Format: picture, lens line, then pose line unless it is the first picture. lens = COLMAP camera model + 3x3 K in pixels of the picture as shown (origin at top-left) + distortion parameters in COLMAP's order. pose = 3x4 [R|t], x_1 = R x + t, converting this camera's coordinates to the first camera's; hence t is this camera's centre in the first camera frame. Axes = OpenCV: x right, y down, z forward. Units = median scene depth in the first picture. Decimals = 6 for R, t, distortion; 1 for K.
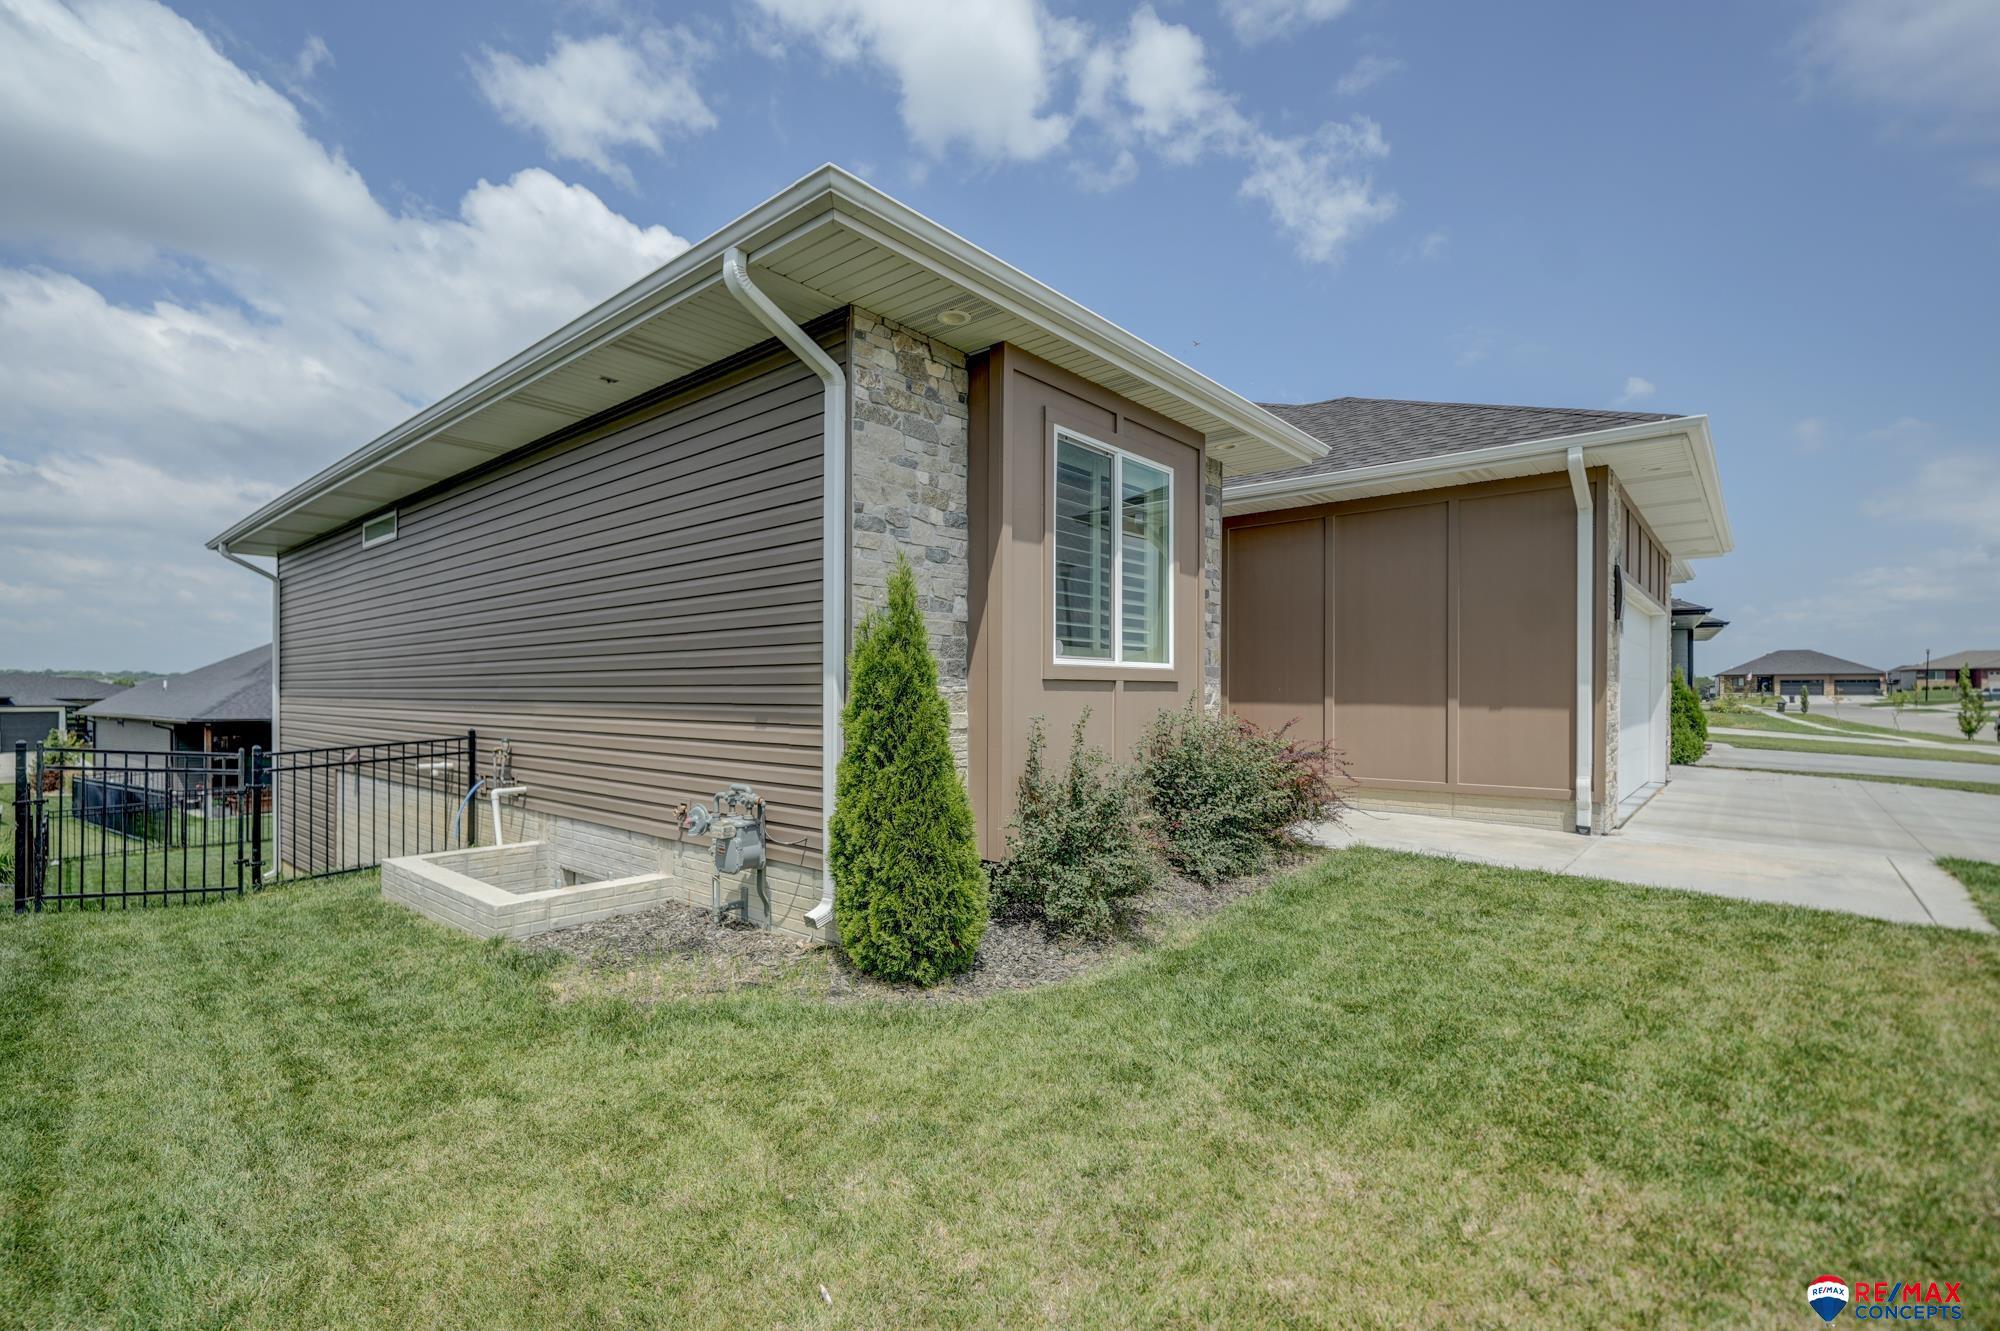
lens RADIAL K [[884.2, 0, 999.7], [0, 884.2, 681.5], [0, 0, 1]] dist [-0.000027, 0.000000]
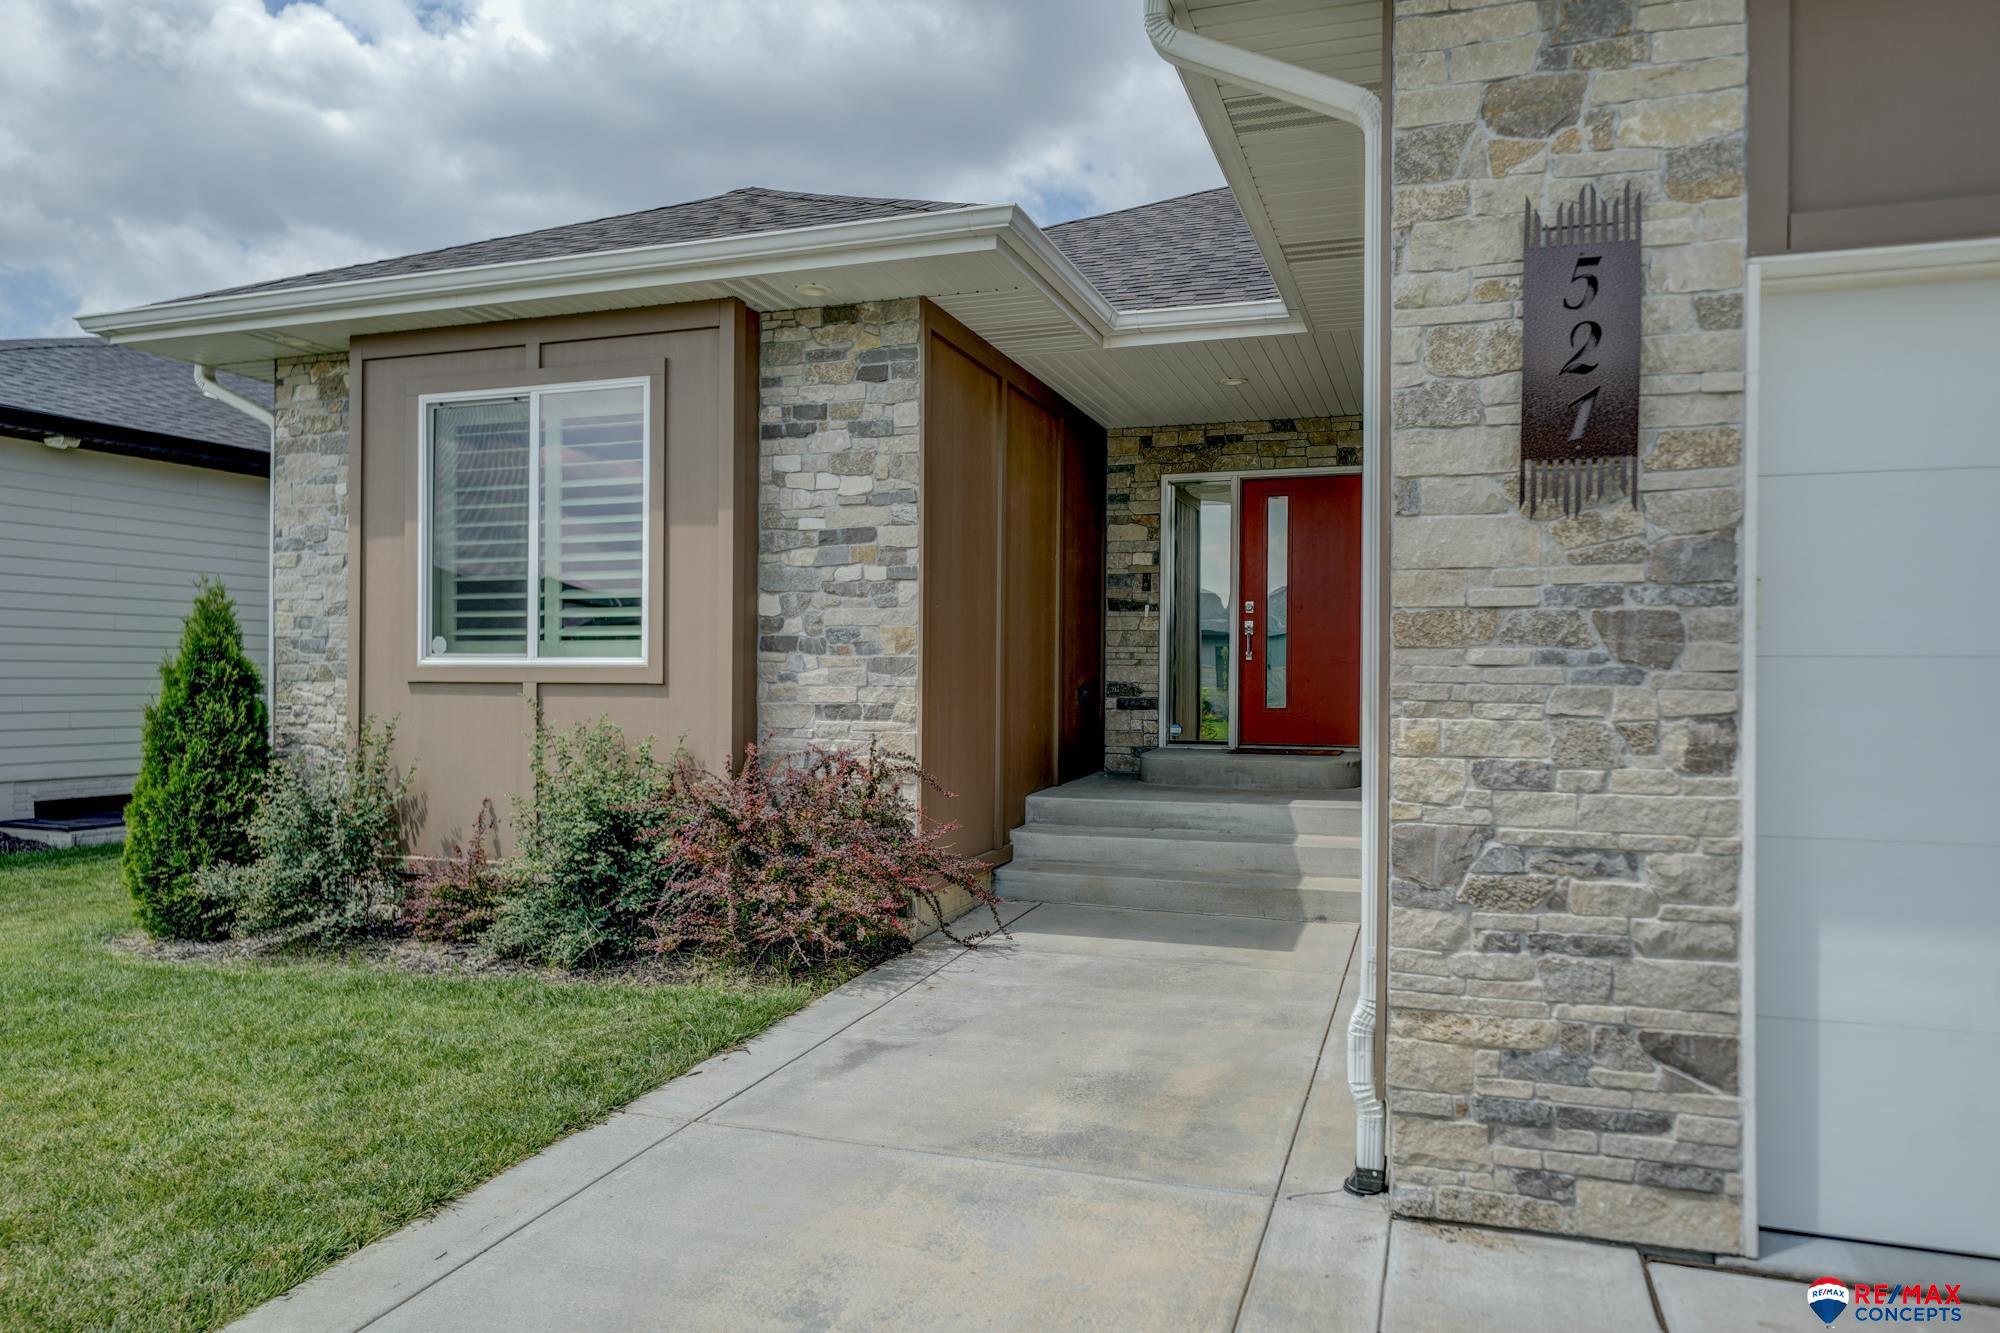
lens RADIAL K [[1303.9, 0, 1000.7], [0, 1303.9, 668.8], [0, 0, 1]] dist [-0.000170, 0.000123]
pose [[0.371377, -0.002697, -0.928478, 1.376281], [0.006461, 0.999979, -0.000320, -0.009840], [0.928460, -0.005879, 0.371386, 0.965384]]
